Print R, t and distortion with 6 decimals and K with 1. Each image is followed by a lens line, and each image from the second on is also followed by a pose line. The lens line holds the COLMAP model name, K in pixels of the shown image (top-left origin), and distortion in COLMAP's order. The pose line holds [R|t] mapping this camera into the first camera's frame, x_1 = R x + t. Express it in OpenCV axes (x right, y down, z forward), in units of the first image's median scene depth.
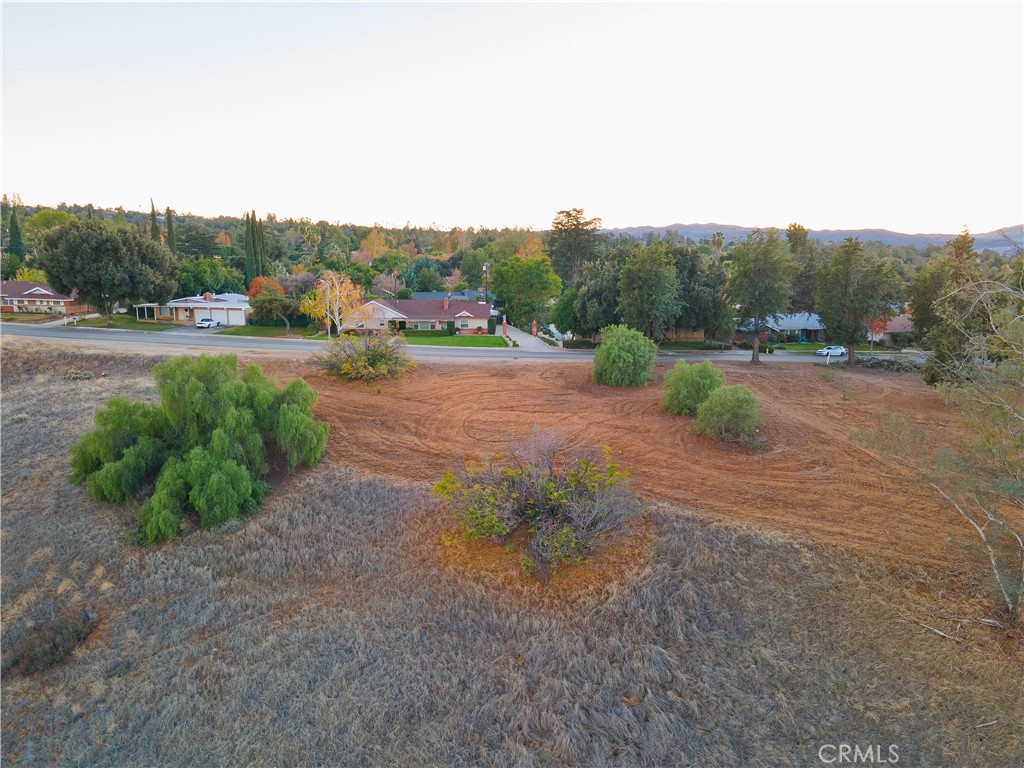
lens RADIAL K [[740.9, 0, 512.0], [0, 740.9, 384.0], [0, 0, 1]] dist [0.021851, 0.029563]
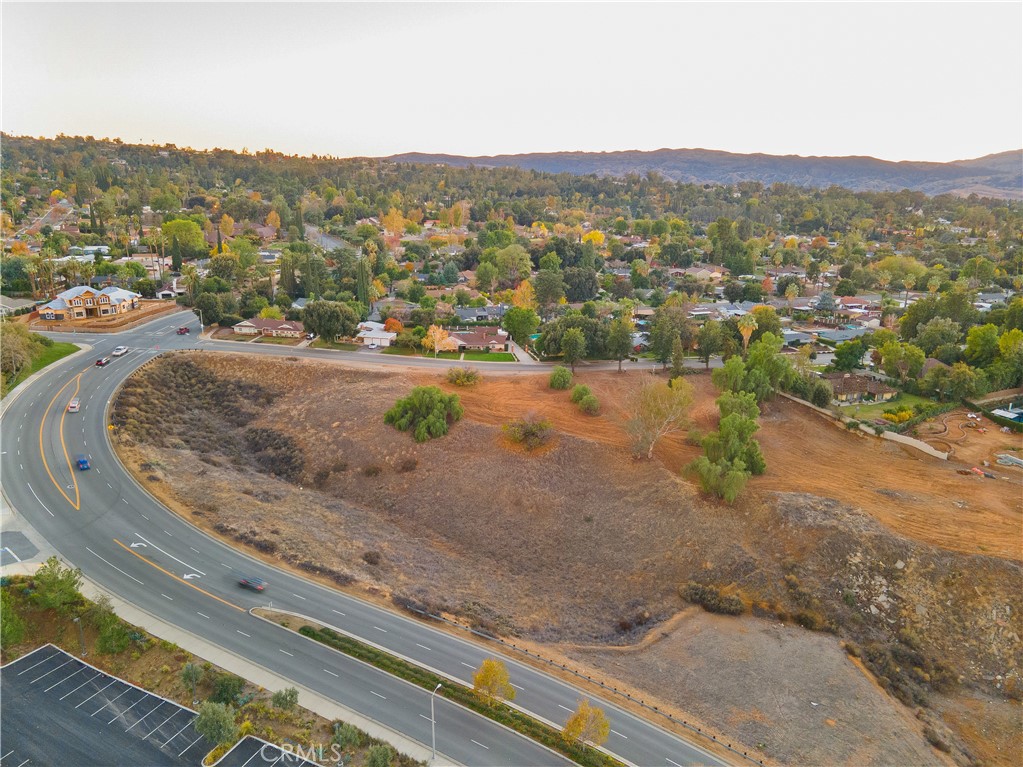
lens RADIAL K [[740.2, 0, 511.5], [0, 740.2, 383.5], [0, 0, 1]] dist [0.021851, 0.029563]
pose [[0.999780, 0.005446, 0.020249, -0.105940], [-0.007503, 0.994661, 0.102925, -0.374762], [-0.019580, -0.103055, 0.994483, -2.164190]]
